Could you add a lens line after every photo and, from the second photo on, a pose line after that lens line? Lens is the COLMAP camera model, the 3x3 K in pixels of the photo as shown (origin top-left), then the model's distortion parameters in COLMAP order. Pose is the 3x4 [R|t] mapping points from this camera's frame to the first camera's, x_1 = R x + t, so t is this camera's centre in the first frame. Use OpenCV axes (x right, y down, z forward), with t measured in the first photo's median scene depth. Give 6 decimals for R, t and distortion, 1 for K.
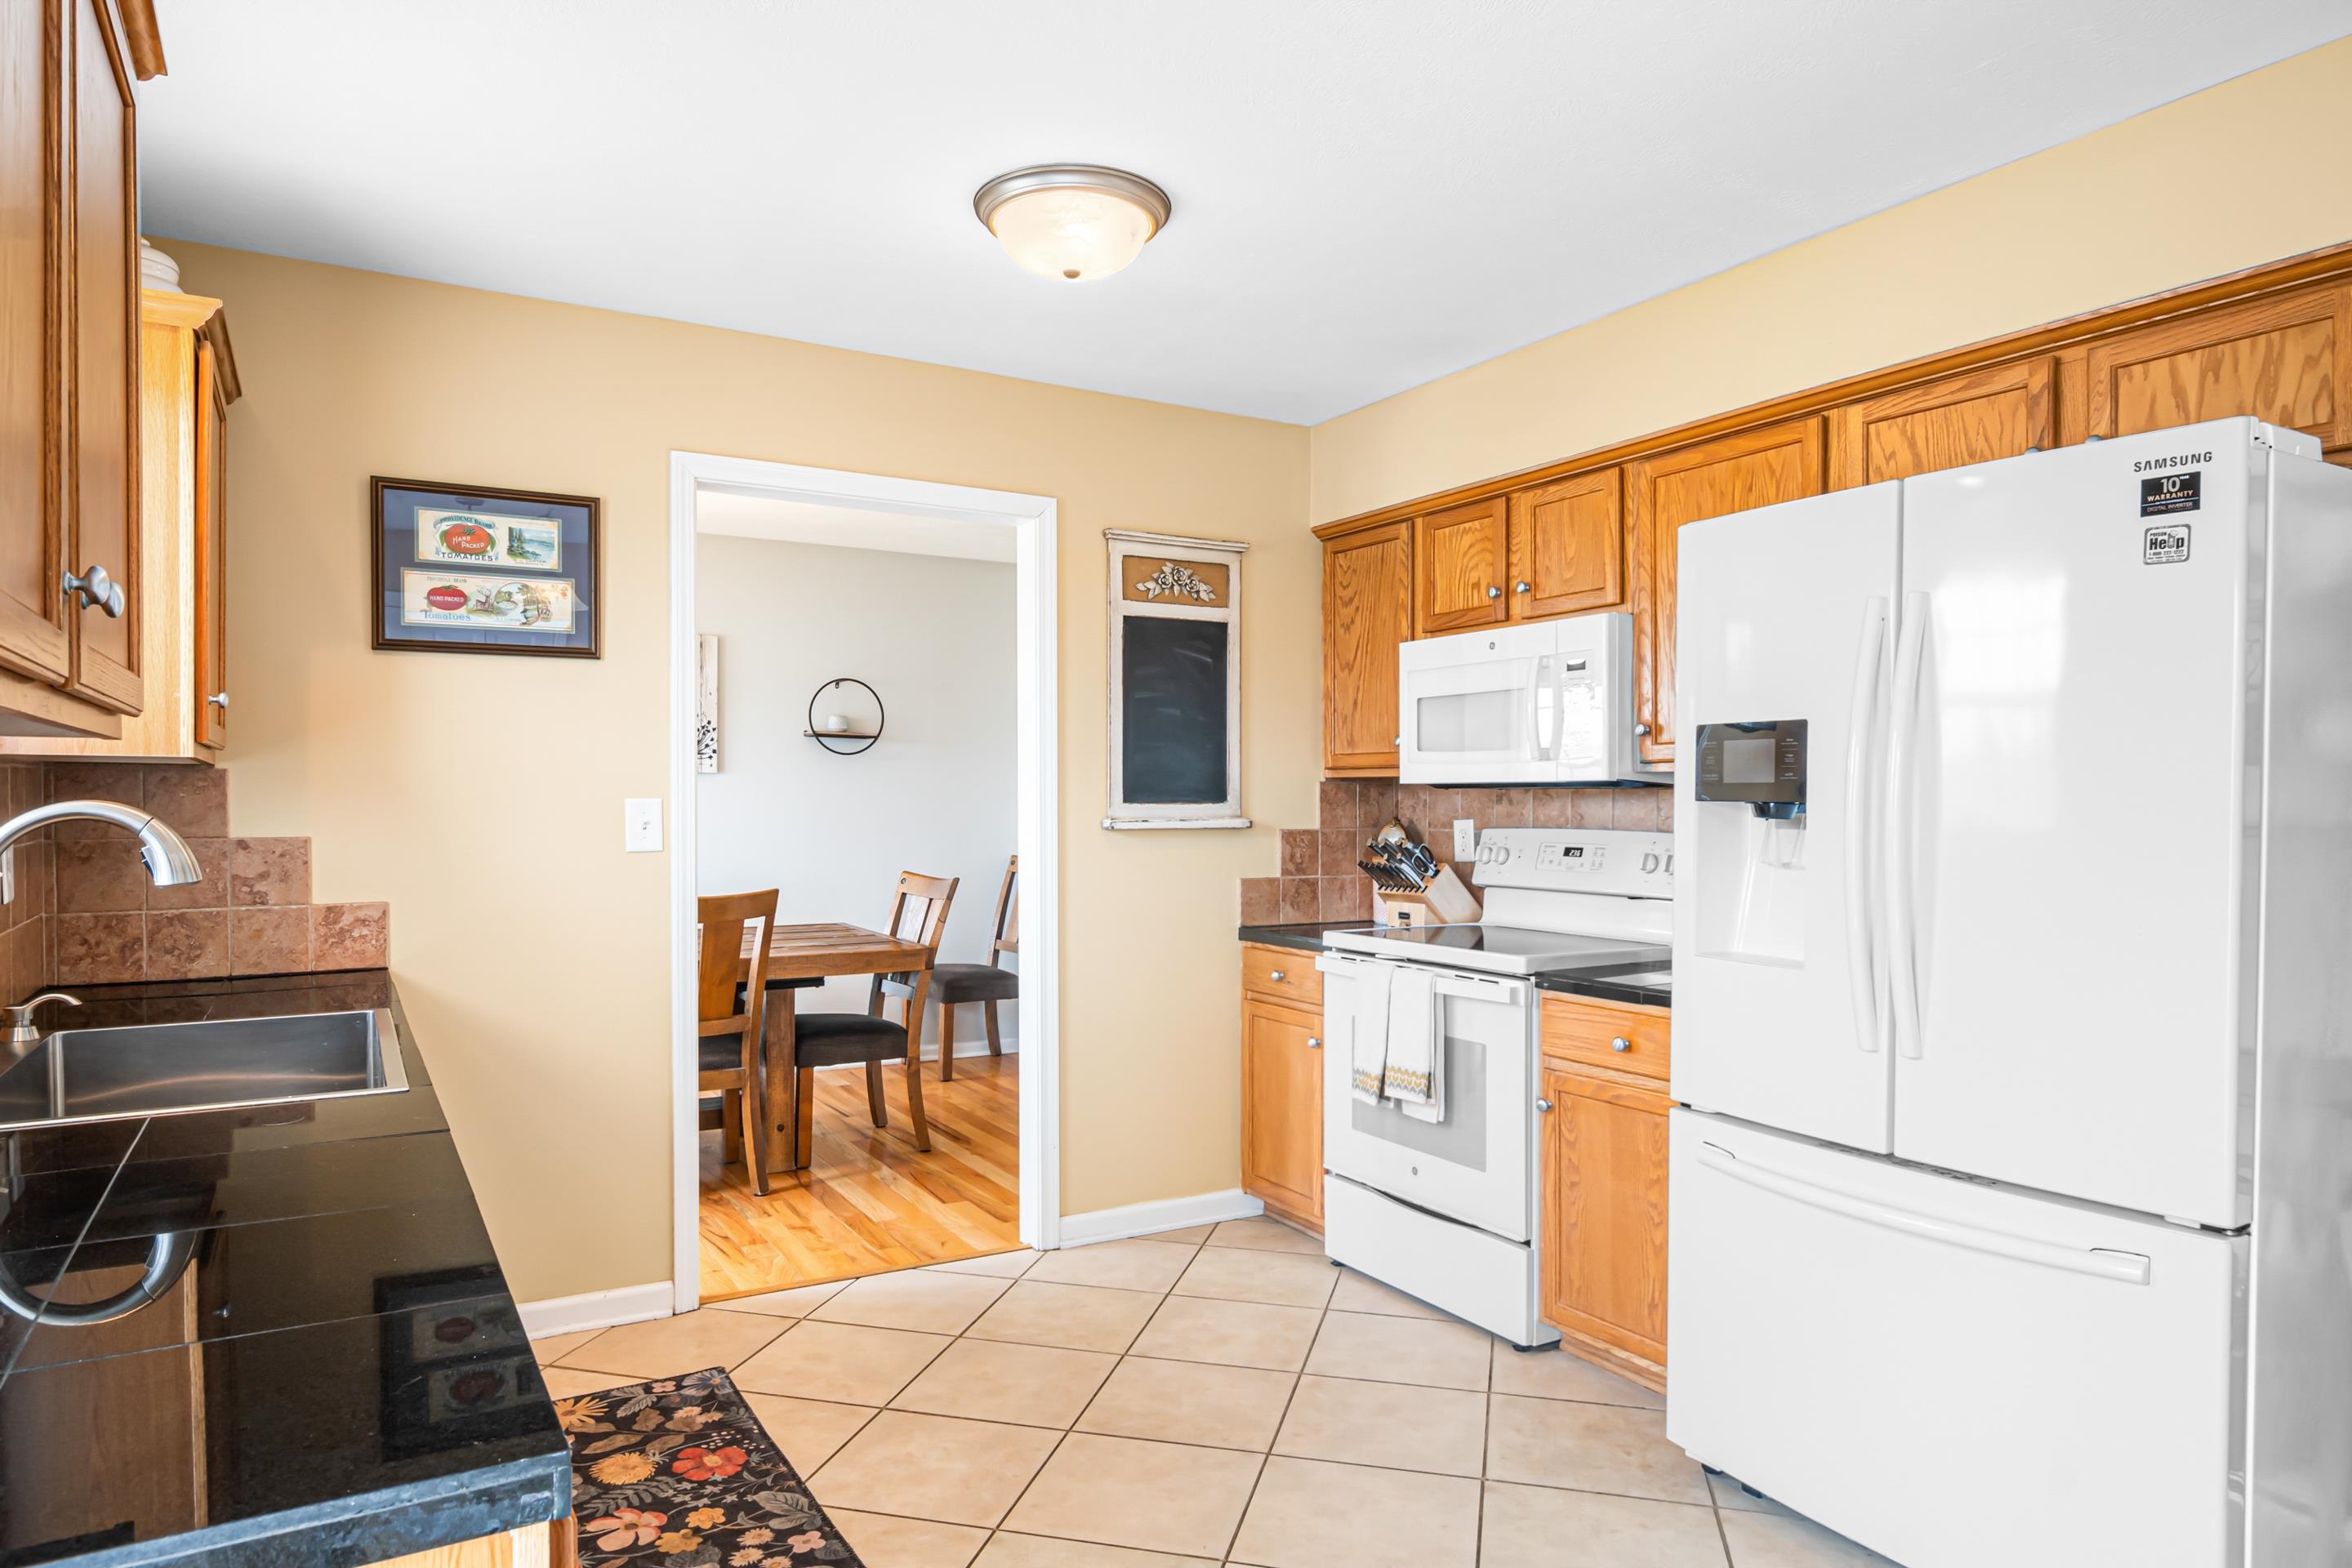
lens RADIAL K [[1420.0, 0, 1160.8], [0, 1420.0, 819.2], [0, 0, 1]] dist [0.002714, -0.011501]
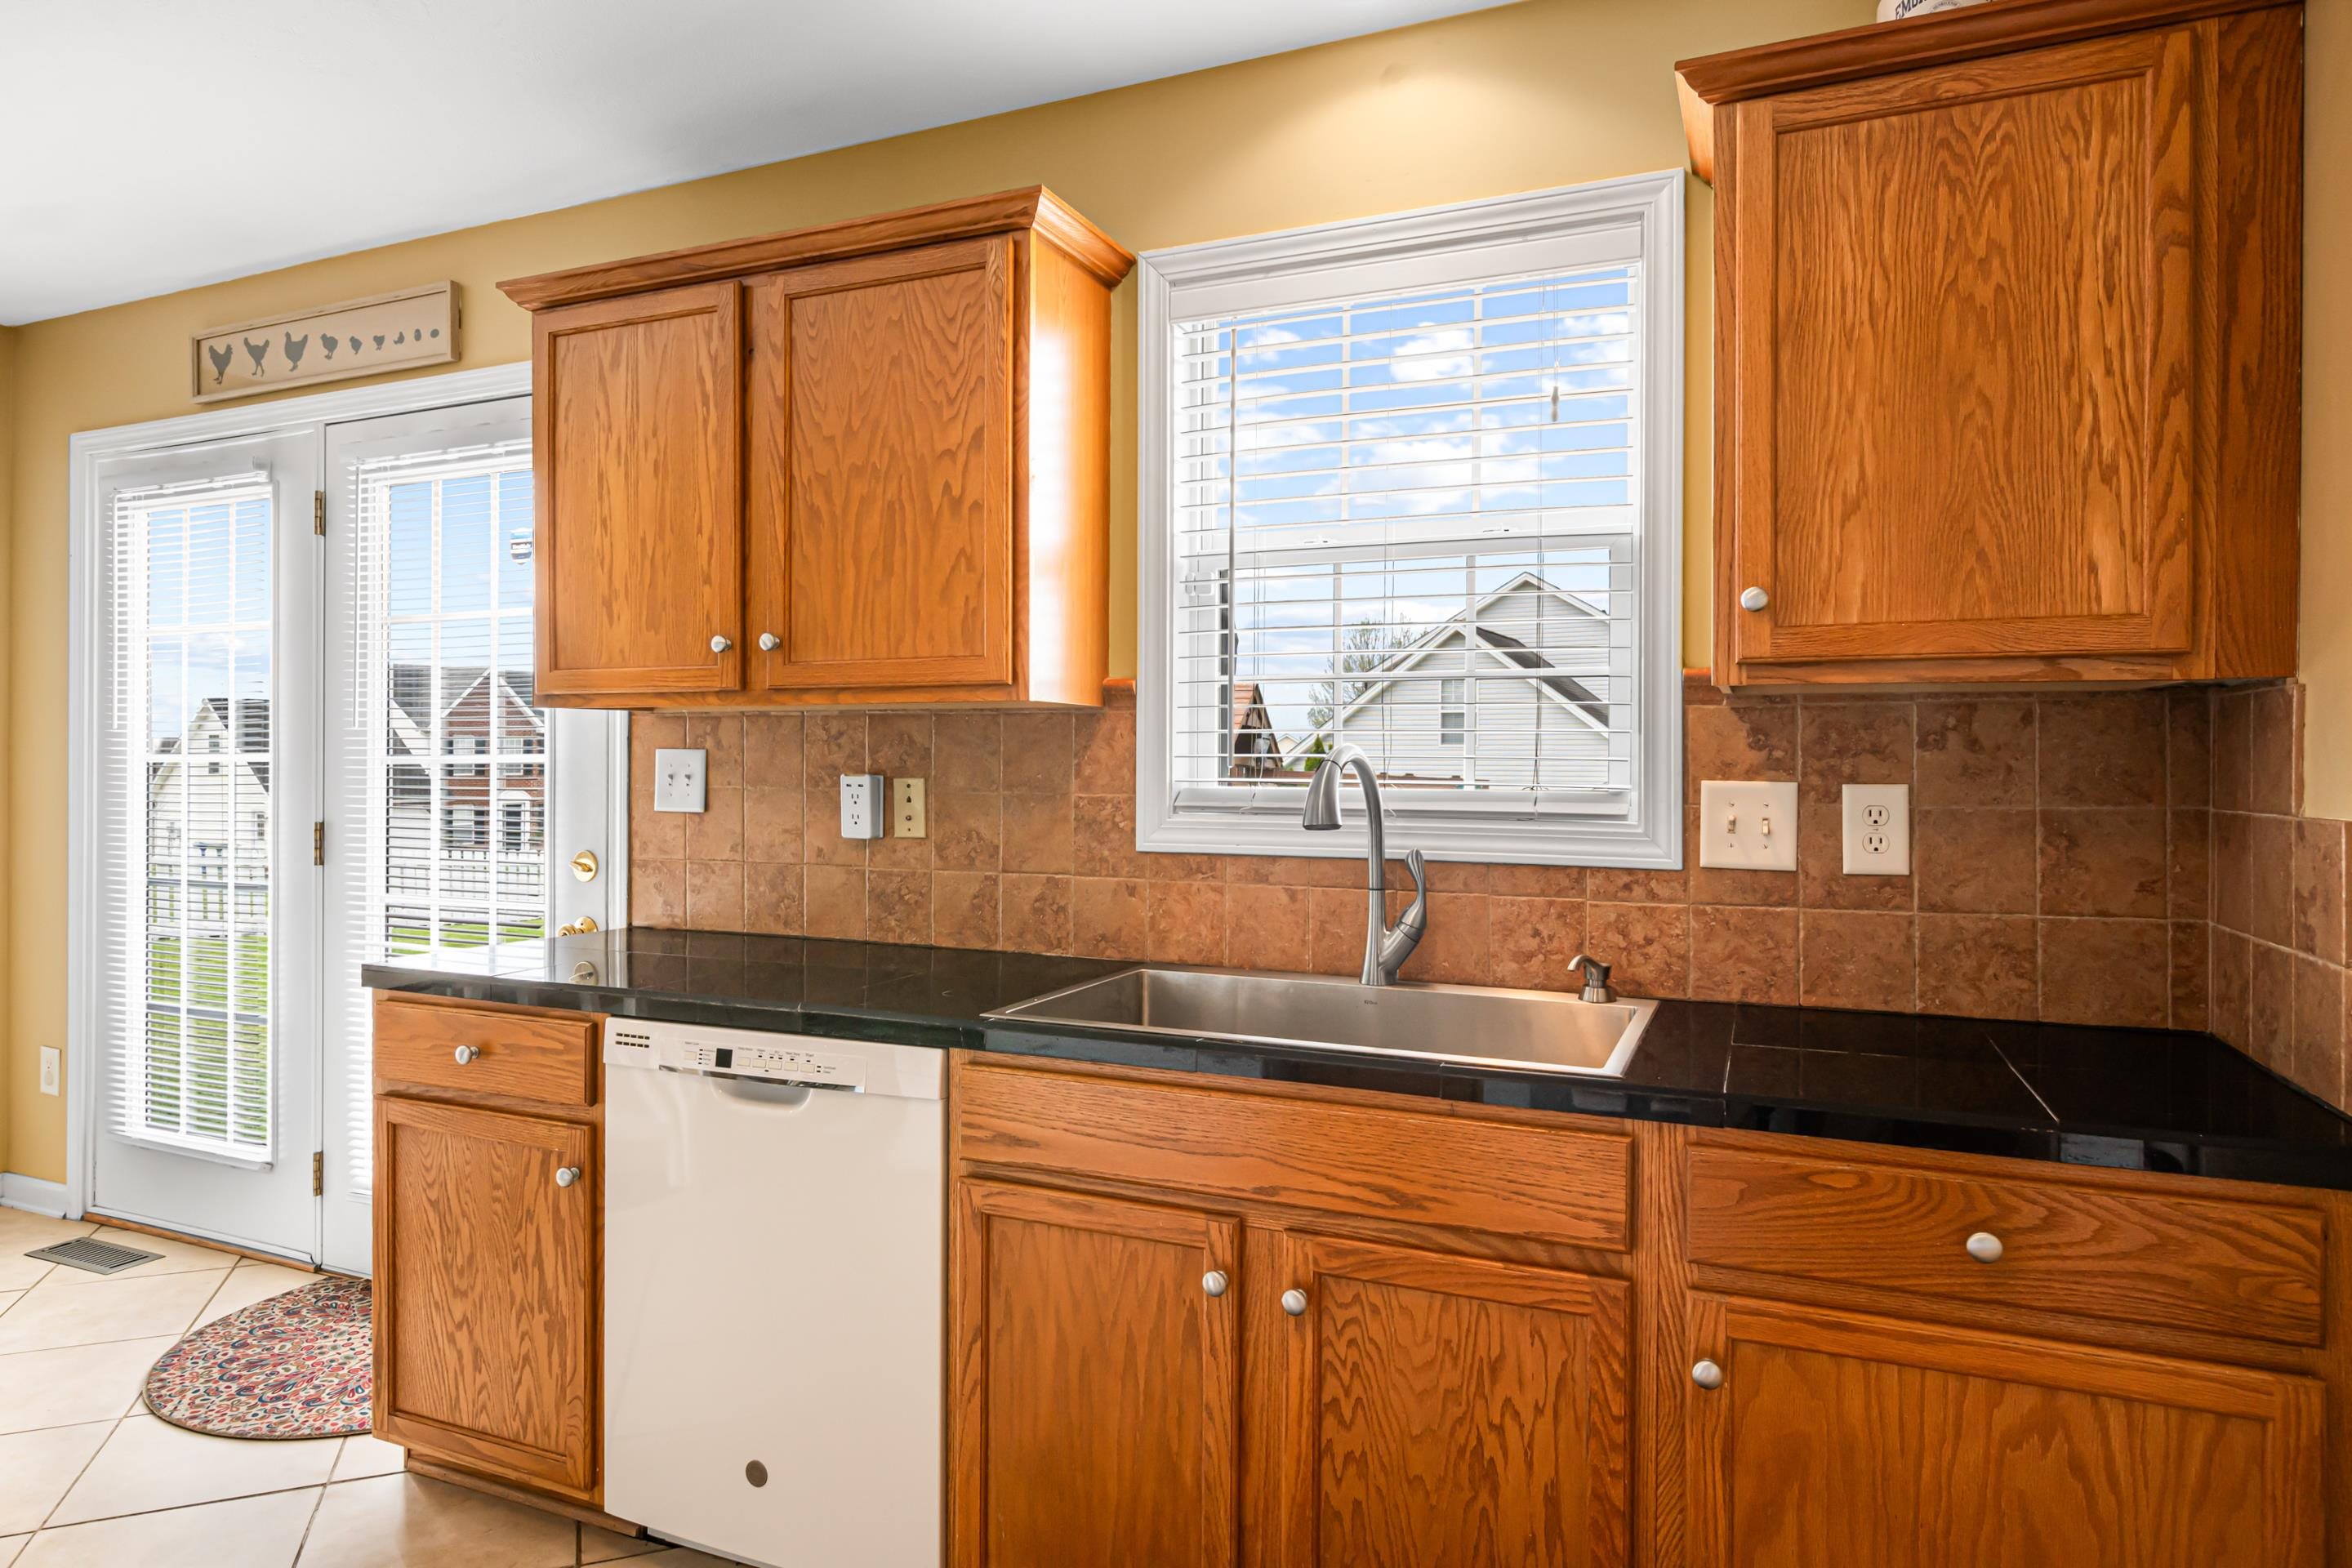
lens RADIAL K [[1394.1, 0, 1154.0], [0, 1394.1, 763.0], [0, 0, 1]] dist [0.000050, -0.003909]
pose [[-0.813429, -0.002390, -0.581659, -0.018851], [-0.012980, 0.999817, 0.014043, -0.007757], [0.581519, 0.018973, -0.813311, 1.090358]]
